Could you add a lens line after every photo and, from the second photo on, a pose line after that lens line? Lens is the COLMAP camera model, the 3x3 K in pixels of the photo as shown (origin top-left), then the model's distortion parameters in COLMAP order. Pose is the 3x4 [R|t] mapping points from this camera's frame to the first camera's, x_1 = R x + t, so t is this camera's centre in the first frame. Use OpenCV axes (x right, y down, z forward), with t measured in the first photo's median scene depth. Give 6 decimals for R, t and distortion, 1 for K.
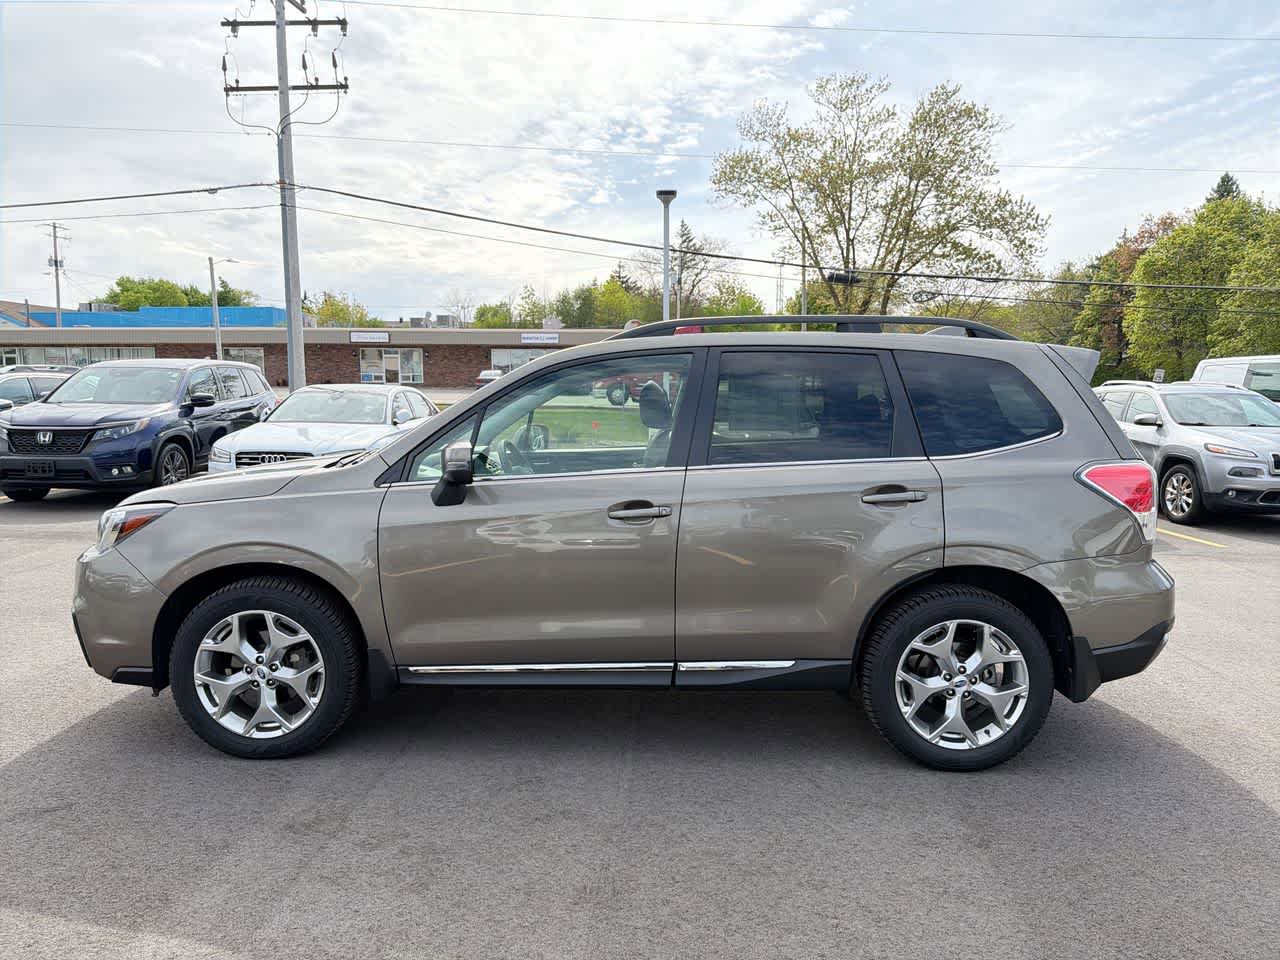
lens RADIAL K [[894.7, 0, 643.2], [0, 894.7, 474.5], [0, 0, 1]] dist [0.077783, -0.104717]
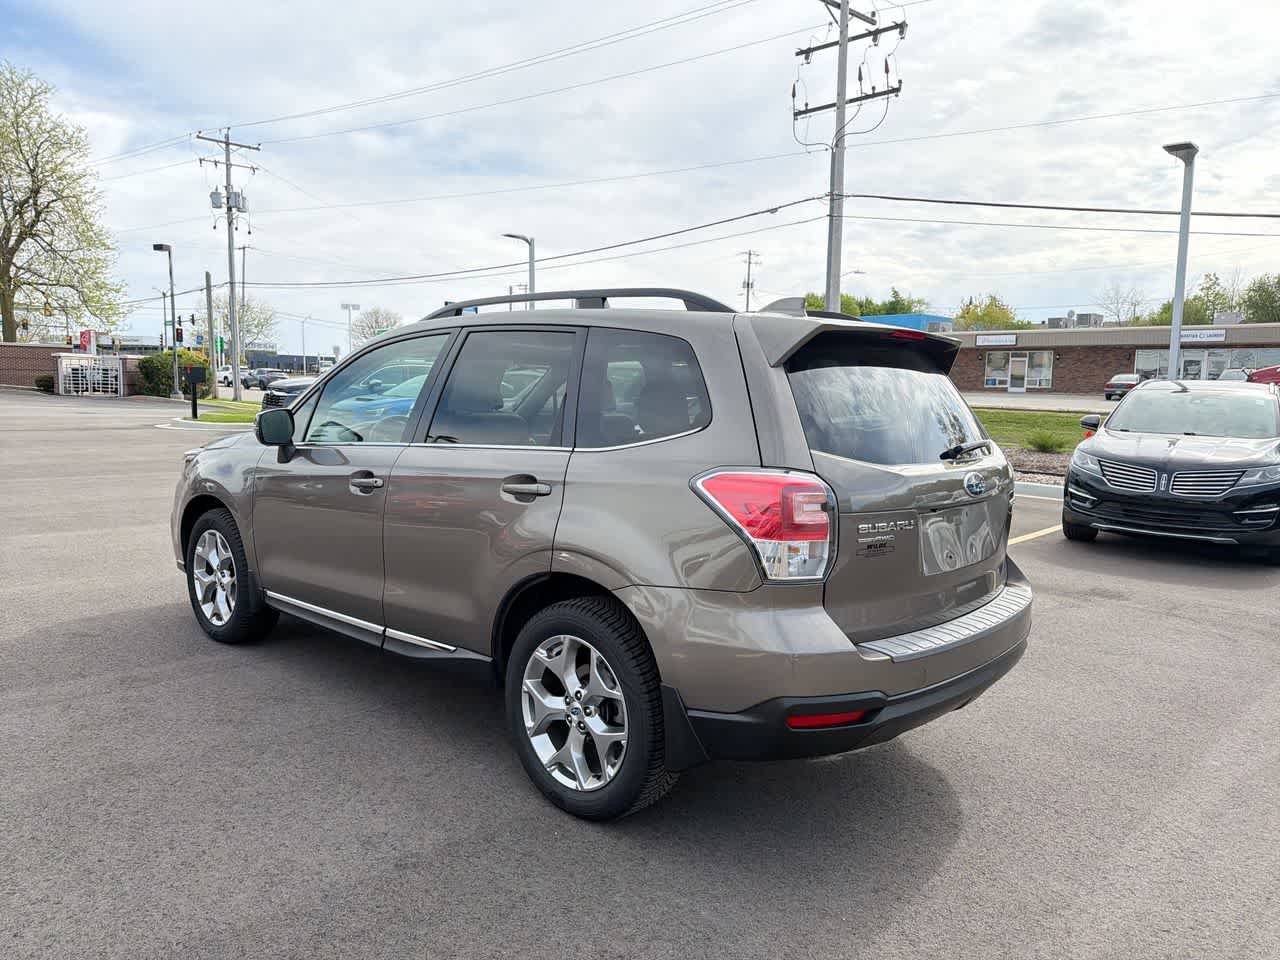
lens RADIAL K [[898.6, 0, 640.0], [0, 898.6, 480.0], [0, 0, 1]] dist [0.090286, -0.116546]
pose [[0.751136, 0.082920, -0.654919, 0.156027], [-0.083569, 0.996042, 0.030264, -0.003322], [0.654837, 0.031999, 0.755093, 0.062903]]
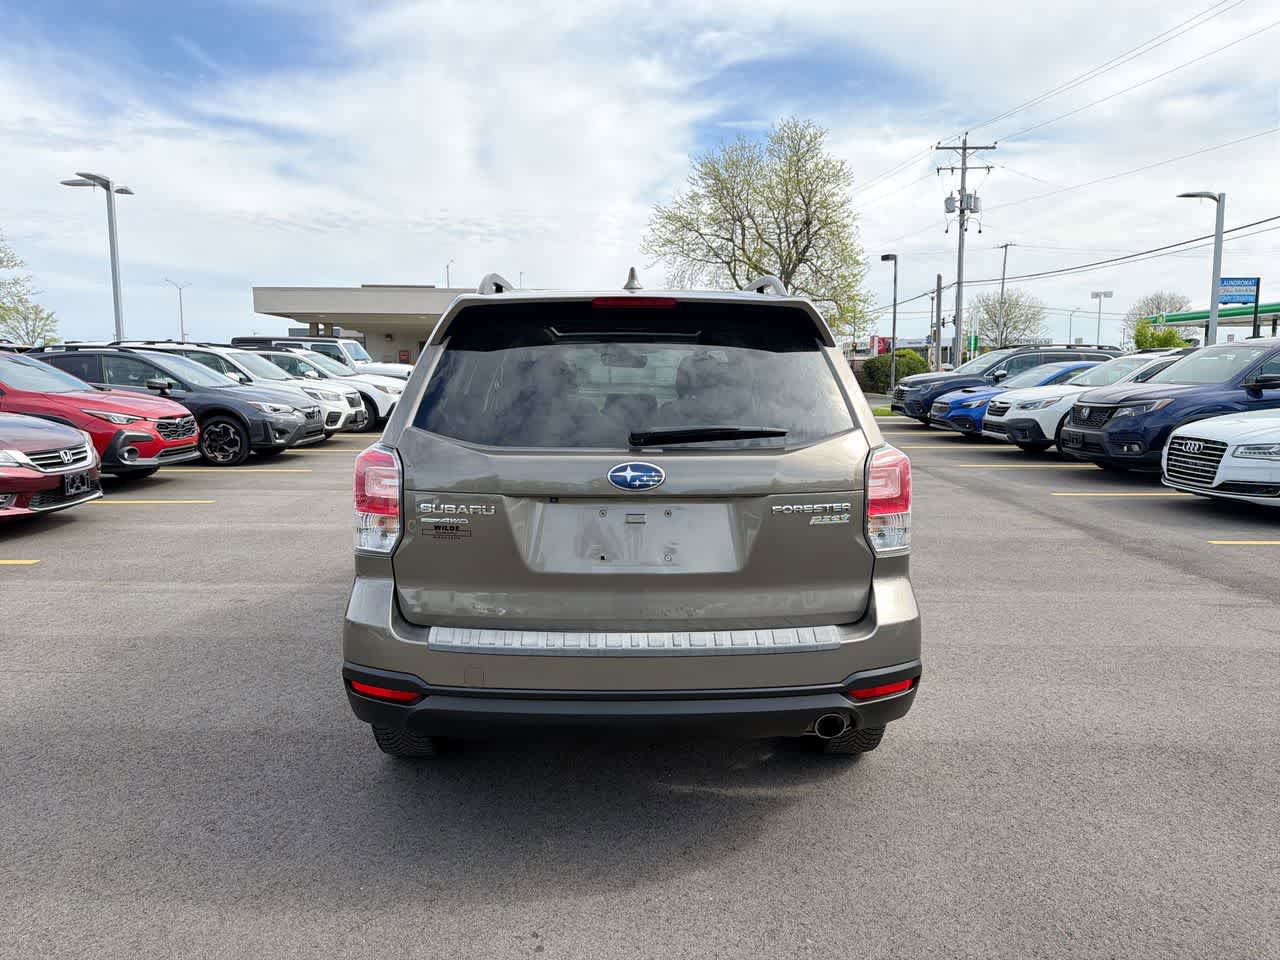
lens RADIAL K [[899.9, 0, 635.3], [0, 899.9, 472.2], [0, 0, 1]] dist [0.058394, -0.063421]
pose [[0.031930, 0.107165, -0.993728, 0.217294], [-0.095971, 0.989970, 0.103676, -0.015117], [0.994872, 0.092059, 0.041895, 0.197368]]
